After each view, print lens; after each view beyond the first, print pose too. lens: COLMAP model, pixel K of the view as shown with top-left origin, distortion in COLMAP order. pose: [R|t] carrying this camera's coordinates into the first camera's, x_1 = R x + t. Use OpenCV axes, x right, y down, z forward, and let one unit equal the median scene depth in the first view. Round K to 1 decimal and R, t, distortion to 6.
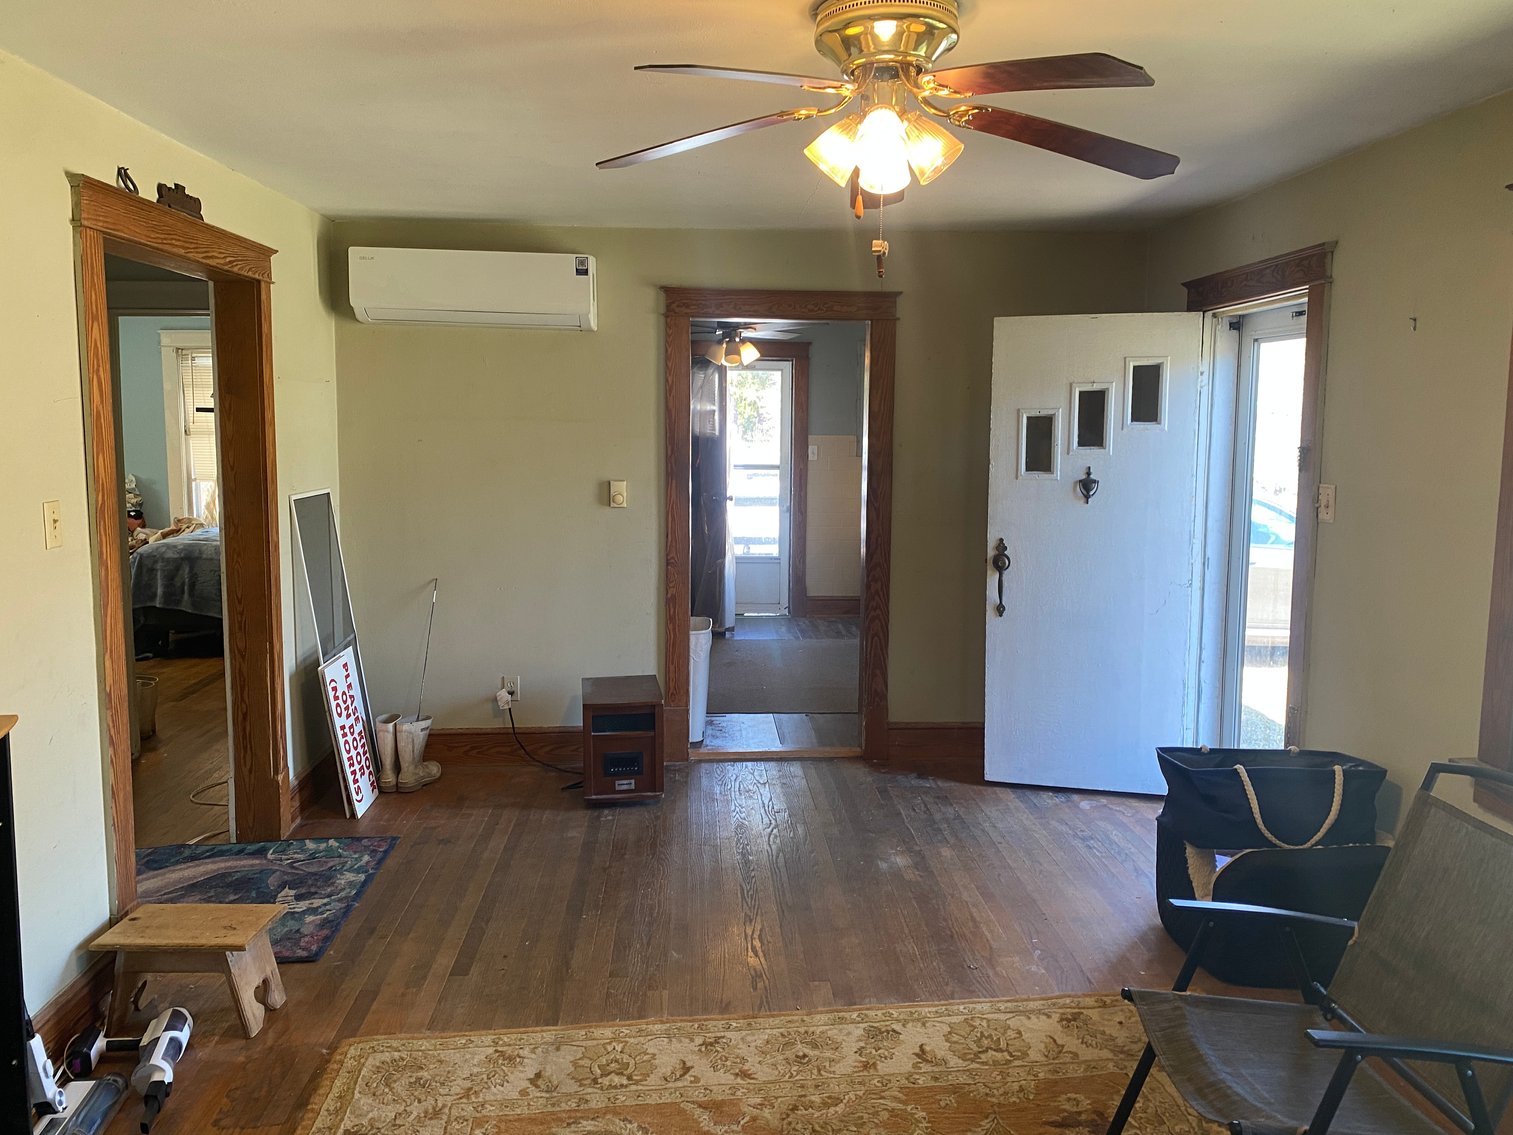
lens RADIAL K [[1172.4, 0, 752.8], [0, 1172.4, 564.3], [0, 0, 1]] dist [0.030831, -0.008460]
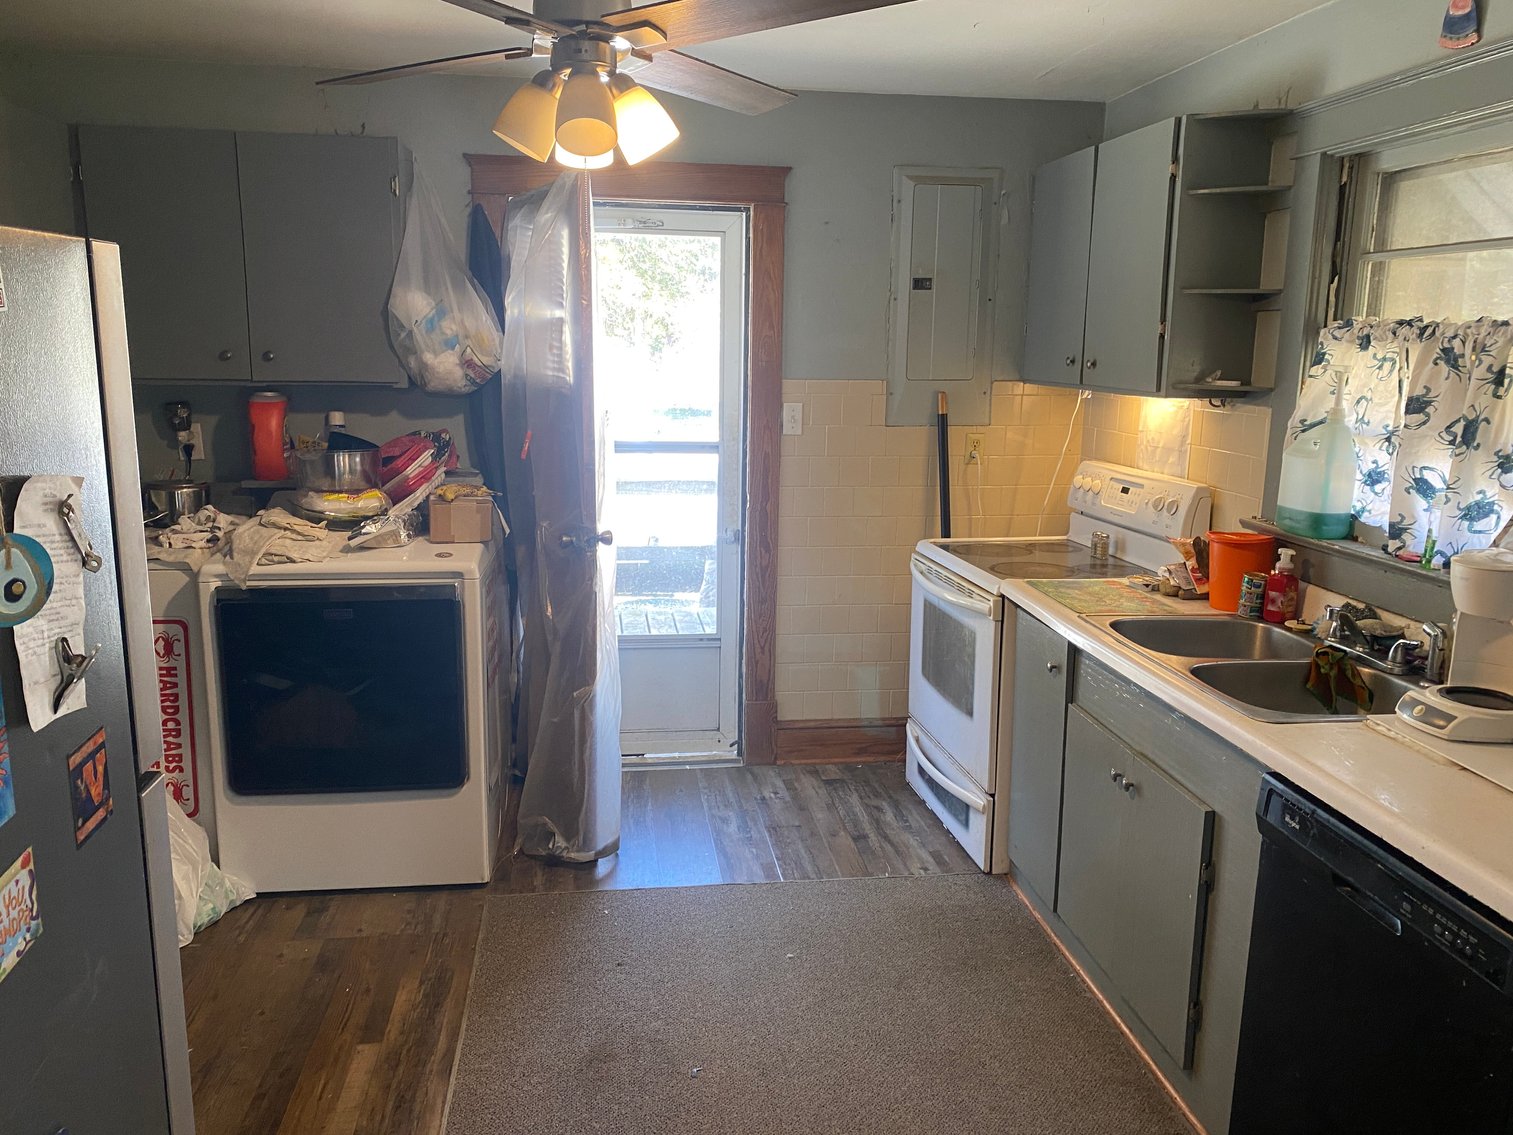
lens RADIAL K [[1172.4, 0, 759.6], [0, 1172.4, 561.9], [0, 0, 1]] dist [0.030831, -0.008460]
pose [[0.996612, -0.008508, 0.081801, 0.000815], [0.003238, 0.997922, 0.064348, -0.076776], [-0.082178, -0.063865, 0.994569, 0.607647]]
